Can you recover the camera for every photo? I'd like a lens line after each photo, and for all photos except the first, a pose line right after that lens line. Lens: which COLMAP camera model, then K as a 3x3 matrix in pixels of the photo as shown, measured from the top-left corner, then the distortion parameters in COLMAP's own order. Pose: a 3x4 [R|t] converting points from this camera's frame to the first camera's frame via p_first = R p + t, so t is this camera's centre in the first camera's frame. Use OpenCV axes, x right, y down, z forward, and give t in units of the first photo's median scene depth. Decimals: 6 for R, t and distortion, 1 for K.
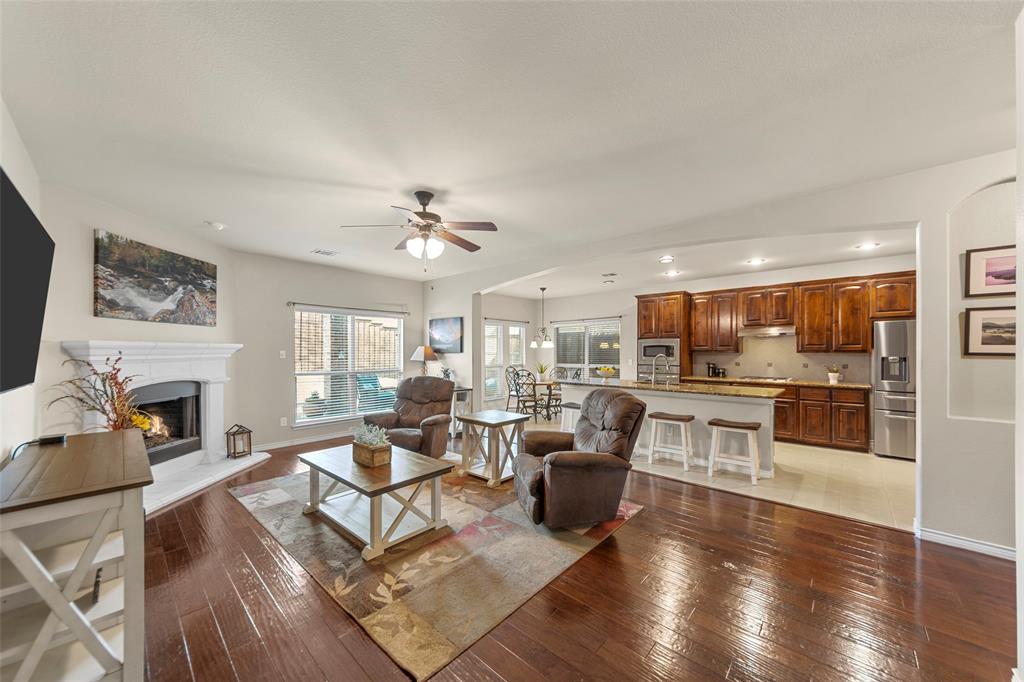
lens RADIAL K [[367.0, 0, 516.8], [0, 367.0, 352.8], [0, 0, 1]] dist [-0.001055, 0.000016]
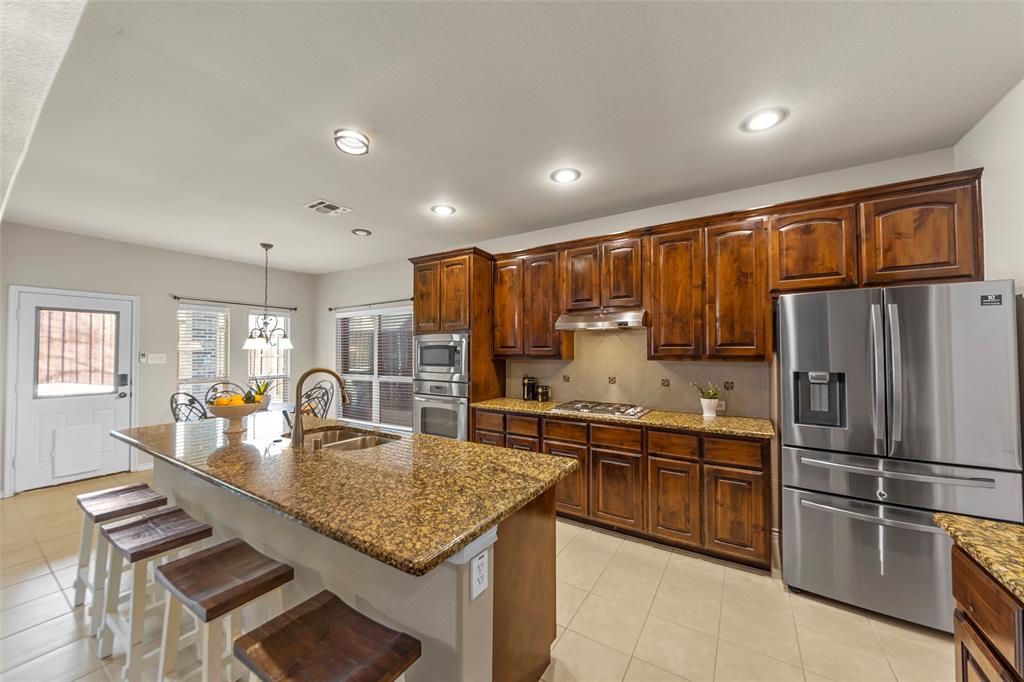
lens RADIAL K [[367.0, 0, 513.2], [0, 367.0, 347.3], [0, 0, 1]] dist [-0.001055, 0.000016]
pose [[0.985360, 0.001256, 0.170484, 0.525420], [0.001476, 0.999873, -0.015894, -0.011321], [-0.170482, 0.015913, 0.985232, 0.558616]]
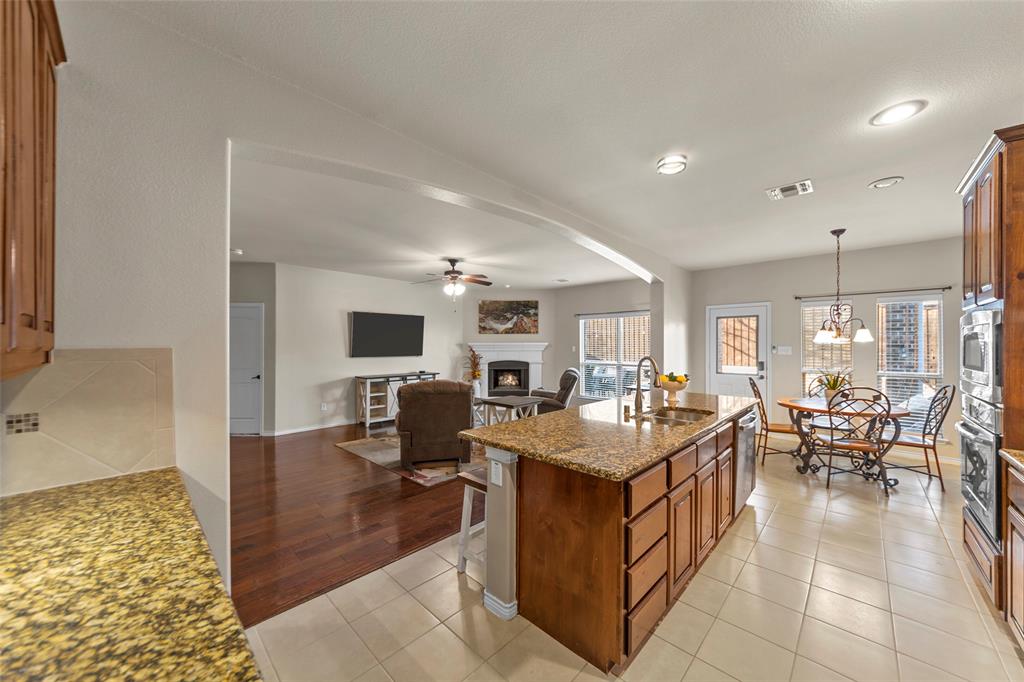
lens RADIAL K [[367.0, 0, 514.6], [0, 367.0, 345.4], [0, 0, 1]] dist [-0.001055, 0.000016]
pose [[-0.023796, 0.000770, -0.999717, 0.919110], [-0.005891, 0.999982, 0.000910, -0.010386], [0.999699, 0.005911, -0.023791, 0.808356]]
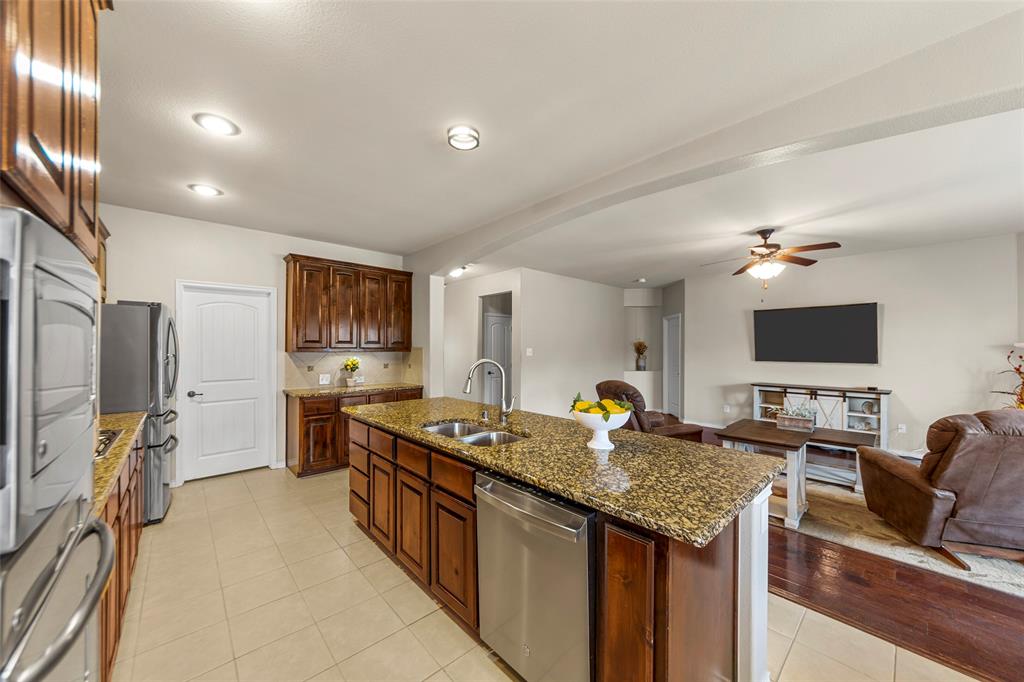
lens RADIAL K [[367.0, 0, 516.0], [0, 367.0, 344.5], [0, 0, 1]] dist [-0.001055, 0.000016]
pose [[-0.995512, 0.001311, 0.094629, 0.303252], [0.000983, 0.999993, -0.003512, -0.012768], [-0.094633, -0.003404, -0.995506, 1.431336]]
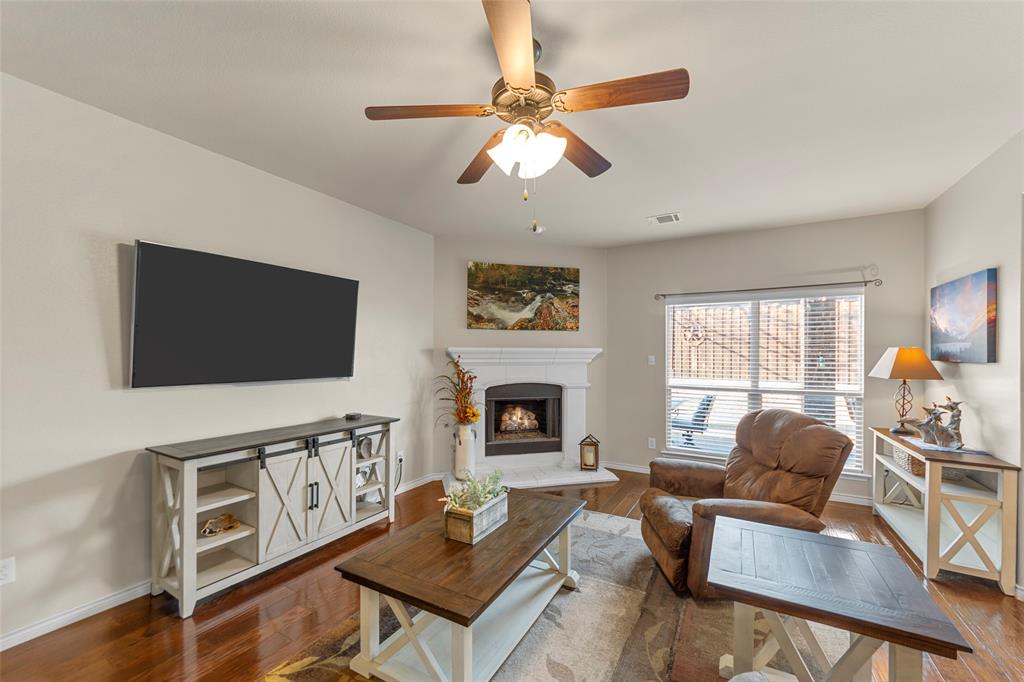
lens RADIAL K [[403.2, 0, 516.2], [0, 403.2, 357.5], [0, 0, 1]] dist [-0.003672, -0.000121]
pose [[0.208340, 0.009700, -0.978008, 0.178757], [-0.009813, 0.999921, 0.007827, -0.005947], [0.978007, 0.007966, 0.208418, 0.532697]]
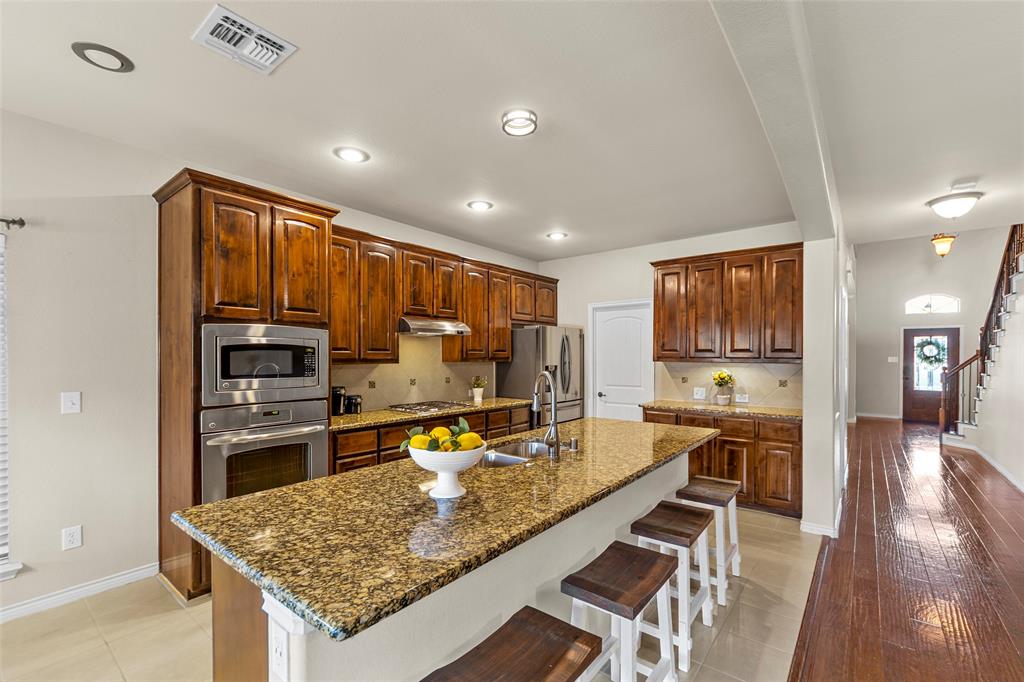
lens RADIAL K [[444.5, 0, 513.5], [0, 444.5, 357.1], [0, 0, 1]] dist [-0.000642, 0.000837]
pose [[-0.067284, -0.003751, 0.997727, -0.056415], [0.001185, 0.999992, 0.003840, -0.012858], [-0.997733, 0.001441, -0.067279, 1.049208]]
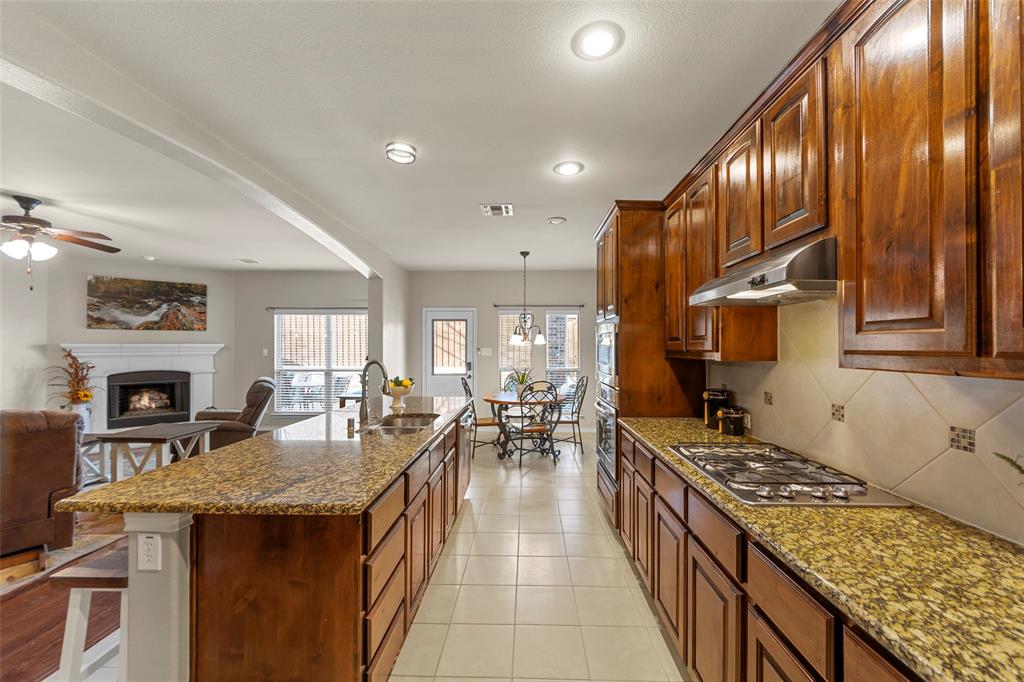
lens RADIAL K [[401.5, 0, 518.6], [0, 401.5, 344.4], [0, 0, 1]] dist [-0.007169, 0.000217]
pose [[0.654835, -0.005082, -0.755755, 0.890253], [-0.003772, 0.999943, -0.009992, -0.010748], [0.755762, 0.009394, 0.654779, 0.790852]]
